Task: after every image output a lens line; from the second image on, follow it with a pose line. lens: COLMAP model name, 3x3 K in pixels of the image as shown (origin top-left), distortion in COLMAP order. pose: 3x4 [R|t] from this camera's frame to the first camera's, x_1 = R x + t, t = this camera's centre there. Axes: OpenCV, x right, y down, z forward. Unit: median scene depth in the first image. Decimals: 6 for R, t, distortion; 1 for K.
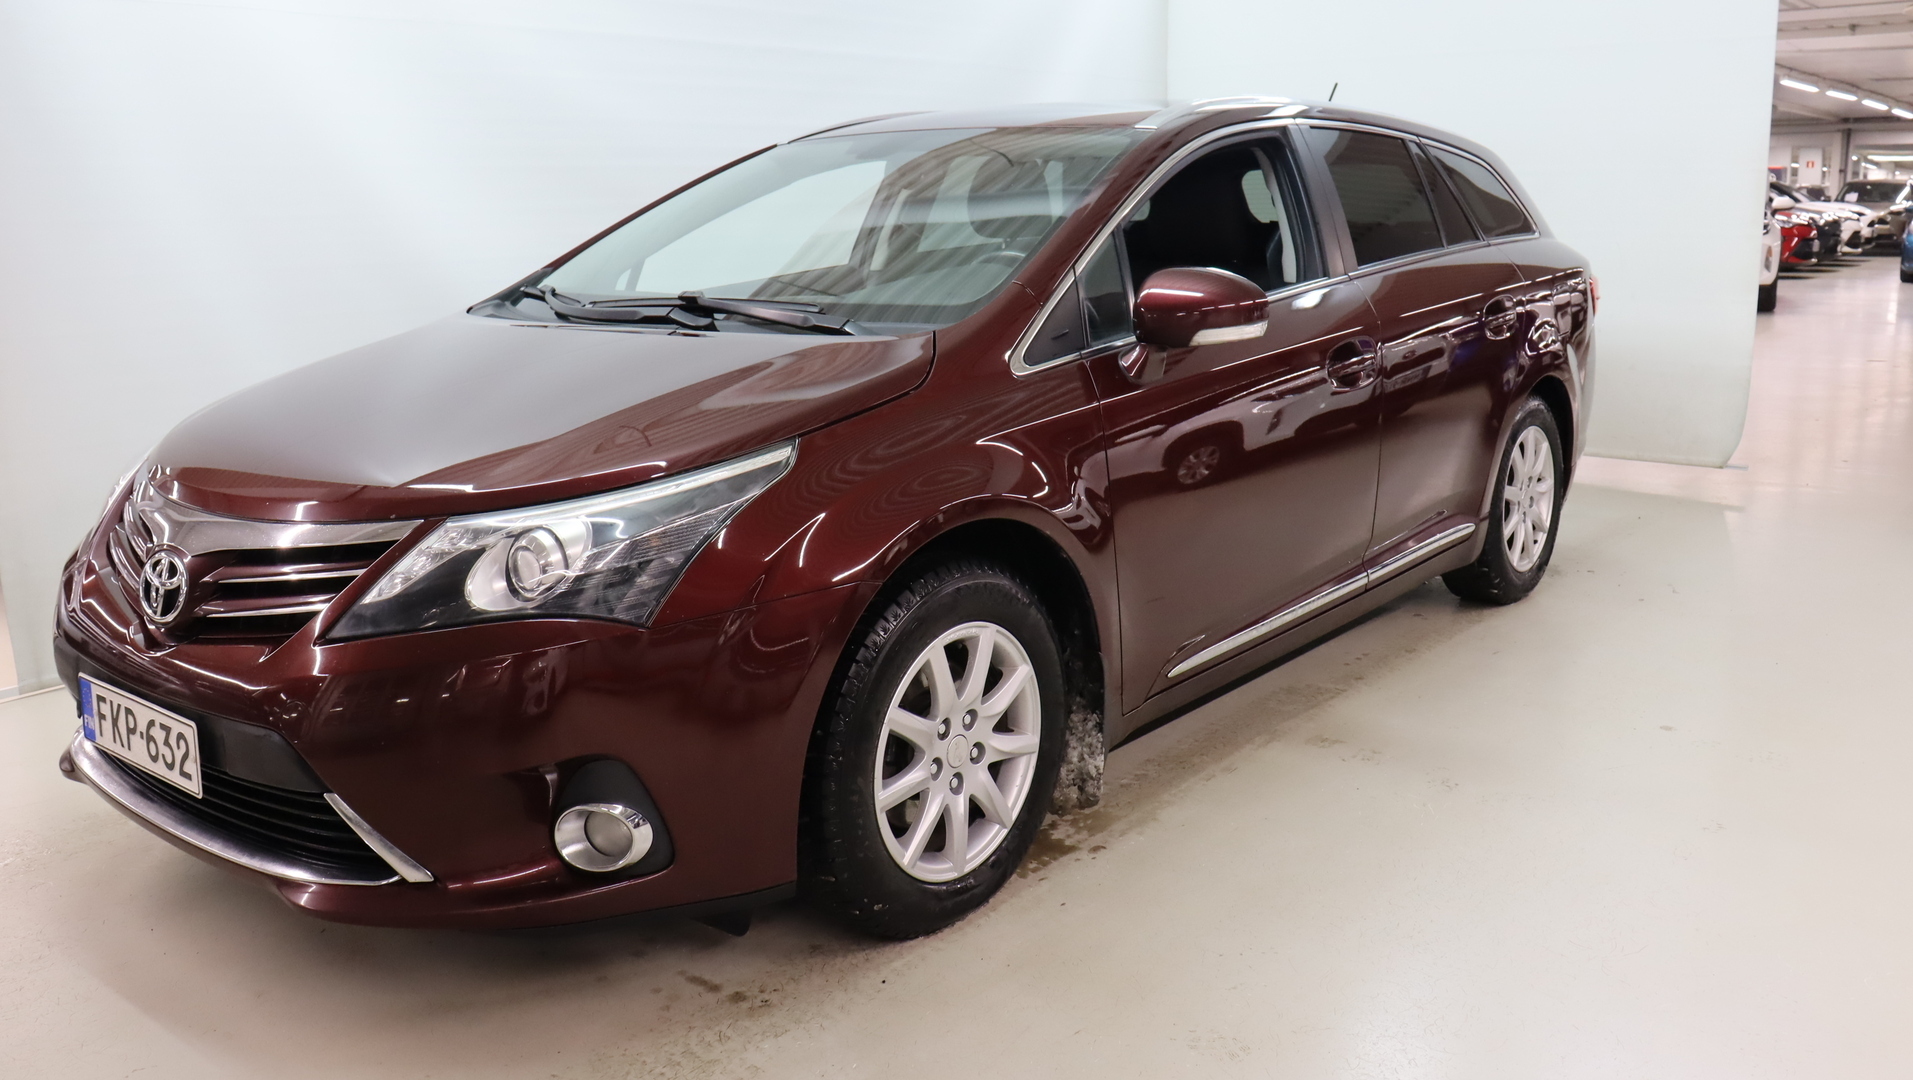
lens RADIAL K [[1592.4, 0, 1002.8], [0, 1592.4, 543.1], [0, 0, 1]] dist [-0.191338, 0.154333]
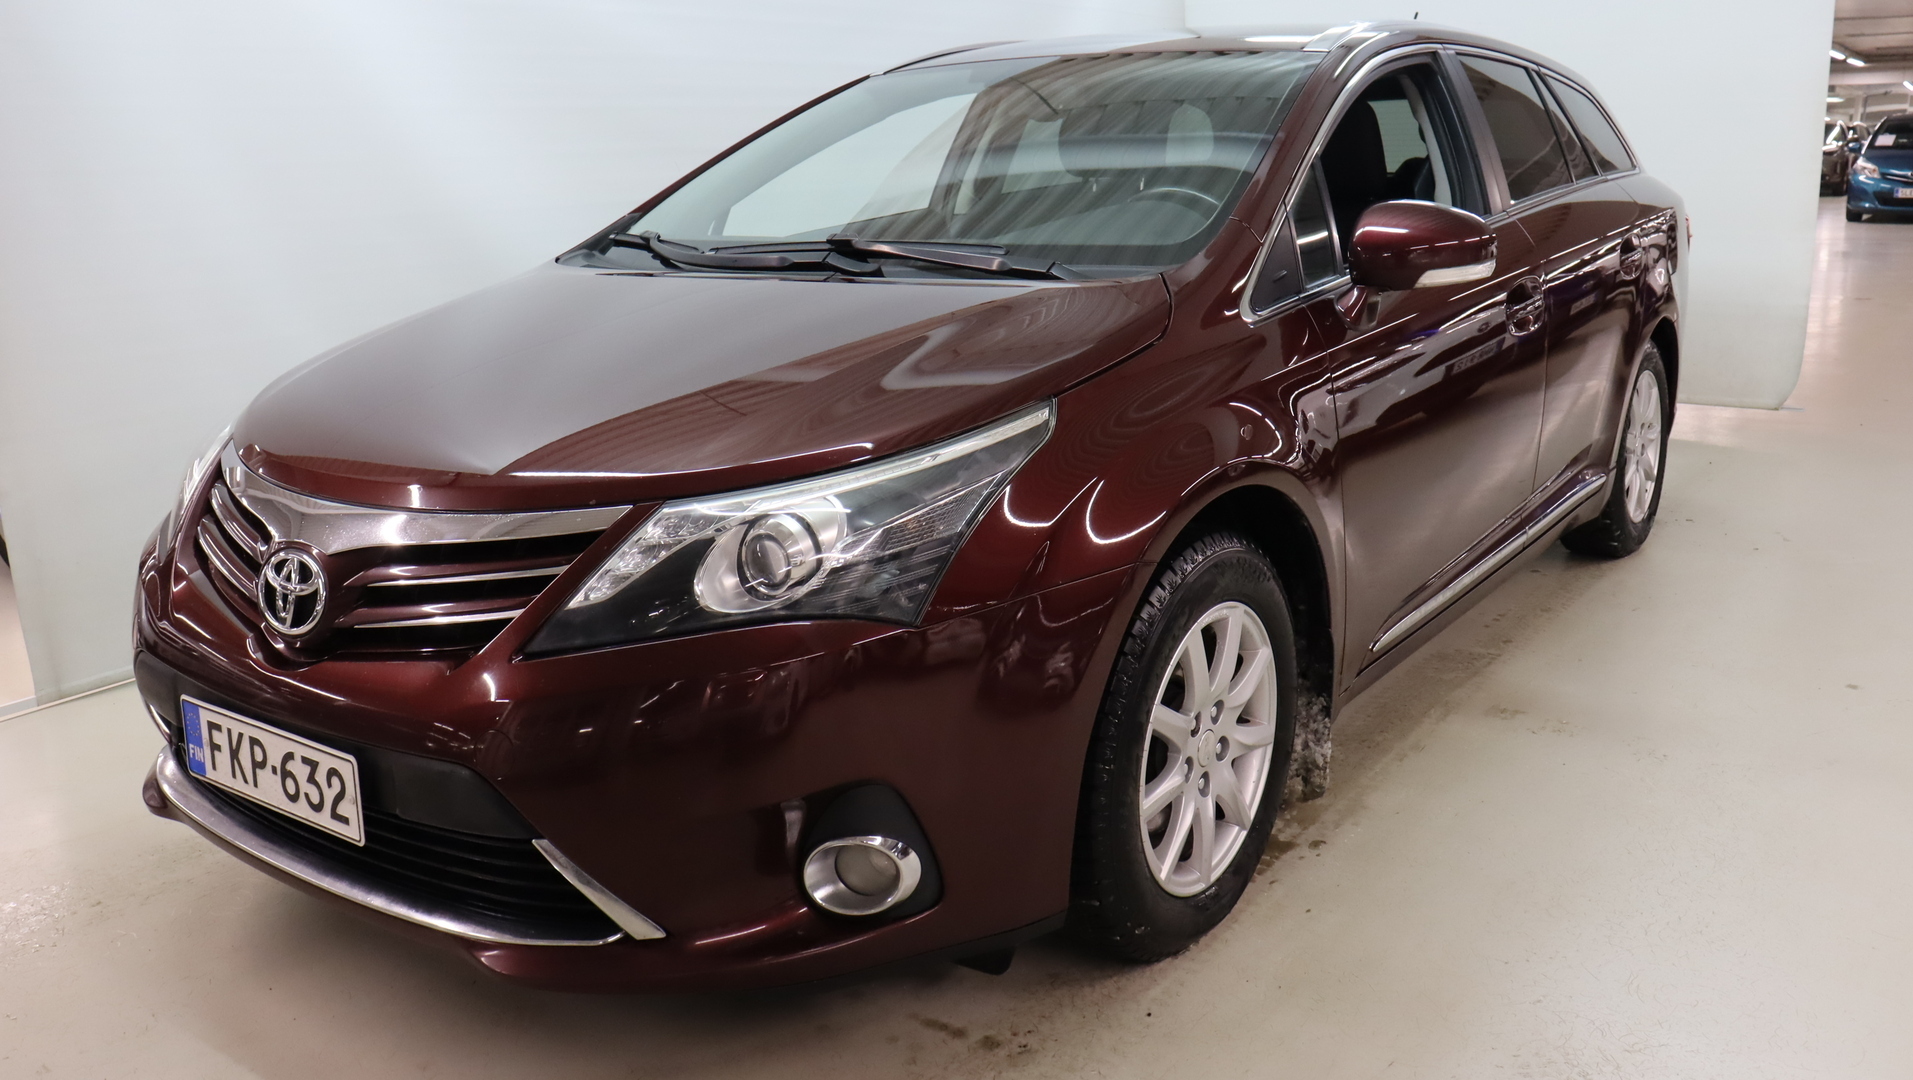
lens RADIAL K [[1592.4, 0, 1002.8], [0, 1592.4, 543.1], [0, 0, 1]] dist [-0.191338, 0.154333]
pose [[0.998608, -0.025562, 0.046142, -0.186404], [0.024200, 0.999262, 0.029840, -0.012967], [-0.046870, -0.028681, 0.998489, 0.129981]]
